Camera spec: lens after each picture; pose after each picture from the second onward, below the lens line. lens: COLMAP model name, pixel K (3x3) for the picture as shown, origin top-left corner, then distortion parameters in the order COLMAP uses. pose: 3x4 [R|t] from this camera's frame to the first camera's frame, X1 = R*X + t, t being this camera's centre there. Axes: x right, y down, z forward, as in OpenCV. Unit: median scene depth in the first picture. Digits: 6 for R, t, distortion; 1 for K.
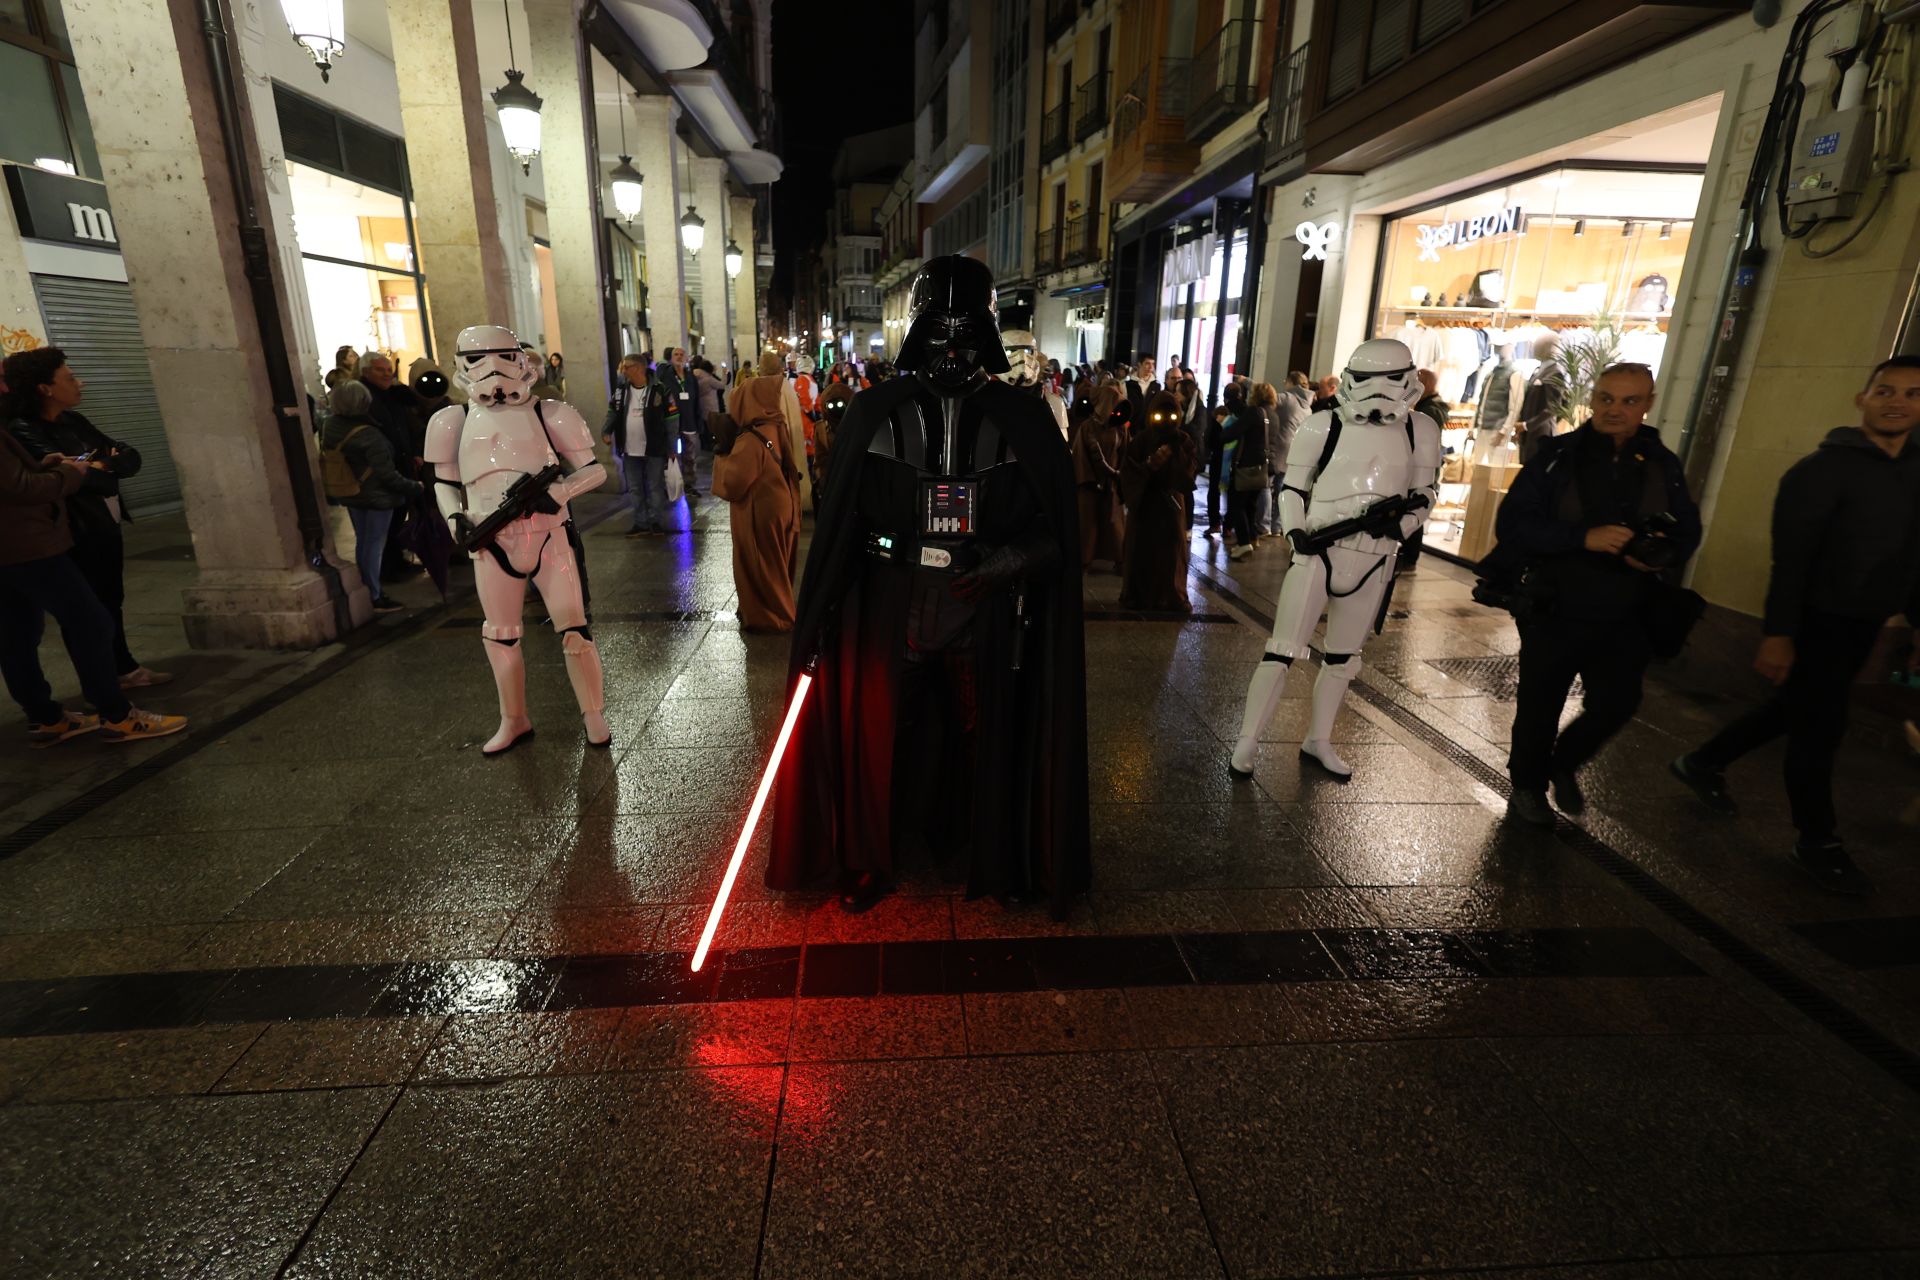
lens RADIAL K [[885.8, 0, 961.9], [0, 885.8, 640.6], [0, 0, 1]] dist [-0.002012, 0.000780]
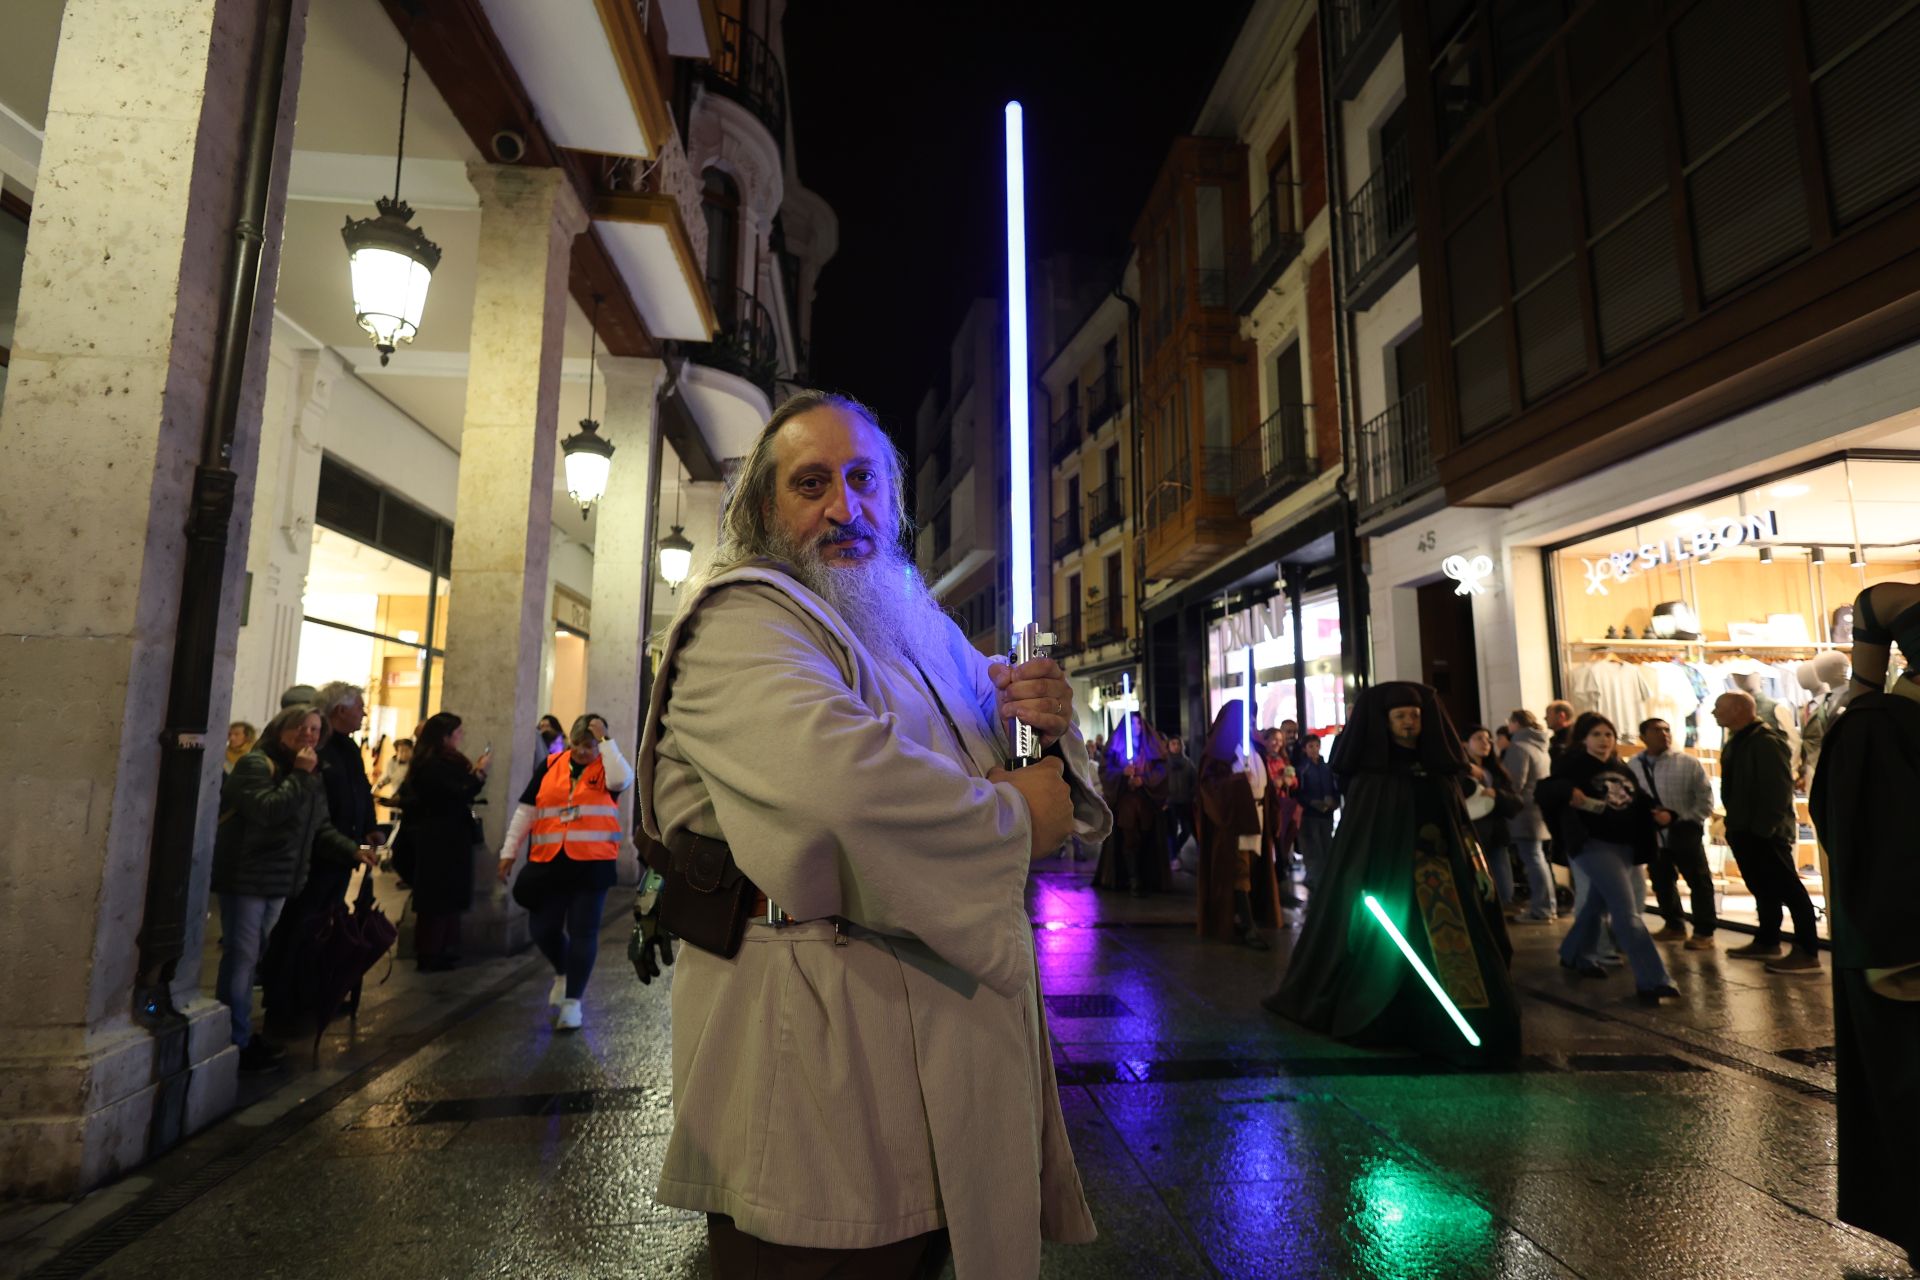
lens RADIAL K [[885.8, 0, 957.9], [0, 885.8, 639.9], [0, 0, 1]] dist [-0.002012, 0.000780]
pose [[0.999467, -0.014860, 0.029050, -0.143611], [0.025740, 0.906218, -0.422027, -0.030247], [-0.020055, 0.422550, 0.906118, 0.235810]]
